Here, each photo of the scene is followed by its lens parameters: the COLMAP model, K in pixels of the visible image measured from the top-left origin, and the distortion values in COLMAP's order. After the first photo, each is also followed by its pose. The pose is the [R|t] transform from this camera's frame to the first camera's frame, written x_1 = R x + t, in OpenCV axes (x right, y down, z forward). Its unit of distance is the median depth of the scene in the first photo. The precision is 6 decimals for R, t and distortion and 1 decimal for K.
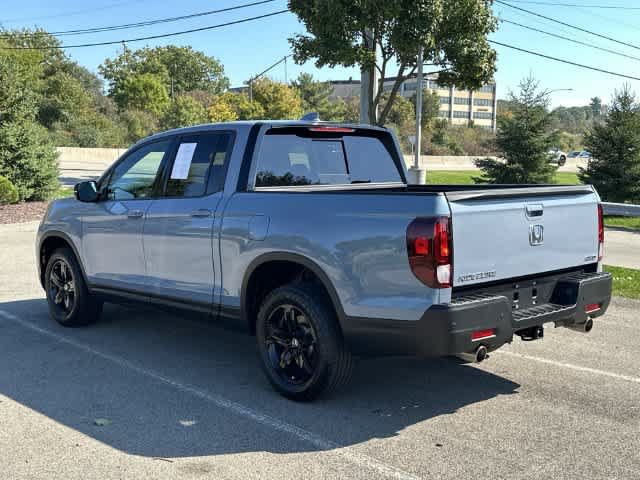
lens RADIAL K [[791.2, 0, 320.0], [0, 791.2, 240.0], [0, 0, 1]] dist [0.122924, -0.006089]
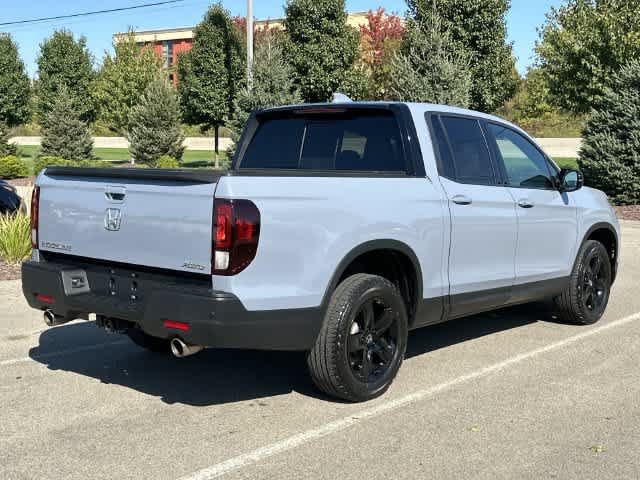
lens RADIAL K [[849.6, 0, 320.0], [0, 849.6, 240.0], [0, 0, 1]] dist [0.131078, -0.026384]
pose [[0.132101, 0.106434, -0.985506, 0.992427], [-0.115570, 0.989092, 0.091330, -0.078060], [0.984476, 0.101831, 0.142960, 0.850193]]
